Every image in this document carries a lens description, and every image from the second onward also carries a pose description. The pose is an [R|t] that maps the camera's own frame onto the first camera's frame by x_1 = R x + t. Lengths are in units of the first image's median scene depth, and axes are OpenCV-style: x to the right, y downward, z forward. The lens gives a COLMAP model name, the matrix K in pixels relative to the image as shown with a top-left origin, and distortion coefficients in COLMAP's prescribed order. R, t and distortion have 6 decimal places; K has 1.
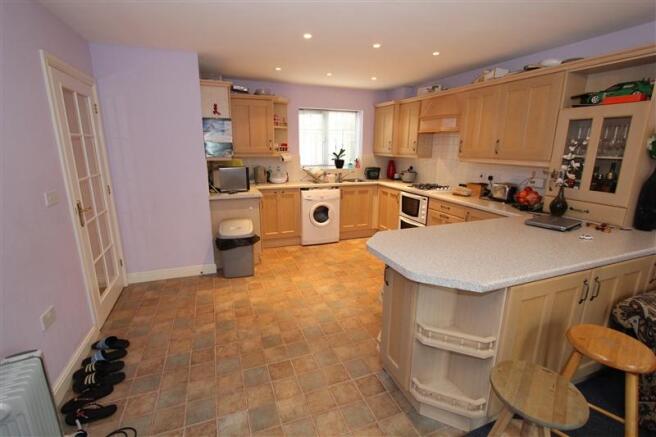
lens RADIAL K [[304.5, 0, 329.4], [0, 304.5, 219.1], [0, 0, 1]] dist [-0.000261, -0.000043]
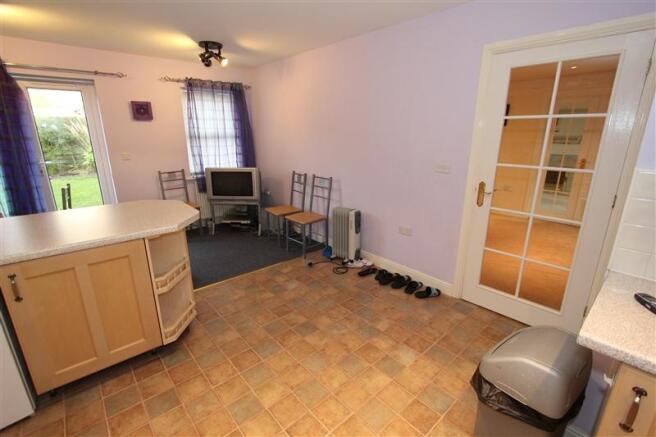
lens RADIAL K [[304.5, 0, 327.5], [0, 304.5, 219.2], [0, 0, 1]] dist [-0.000261, -0.000043]
pose [[-0.937403, 0.084883, -0.337743, 0.045680], [-0.093013, 0.873580, 0.477709, -0.366508], [0.335595, 0.479221, -0.811001, 1.589263]]
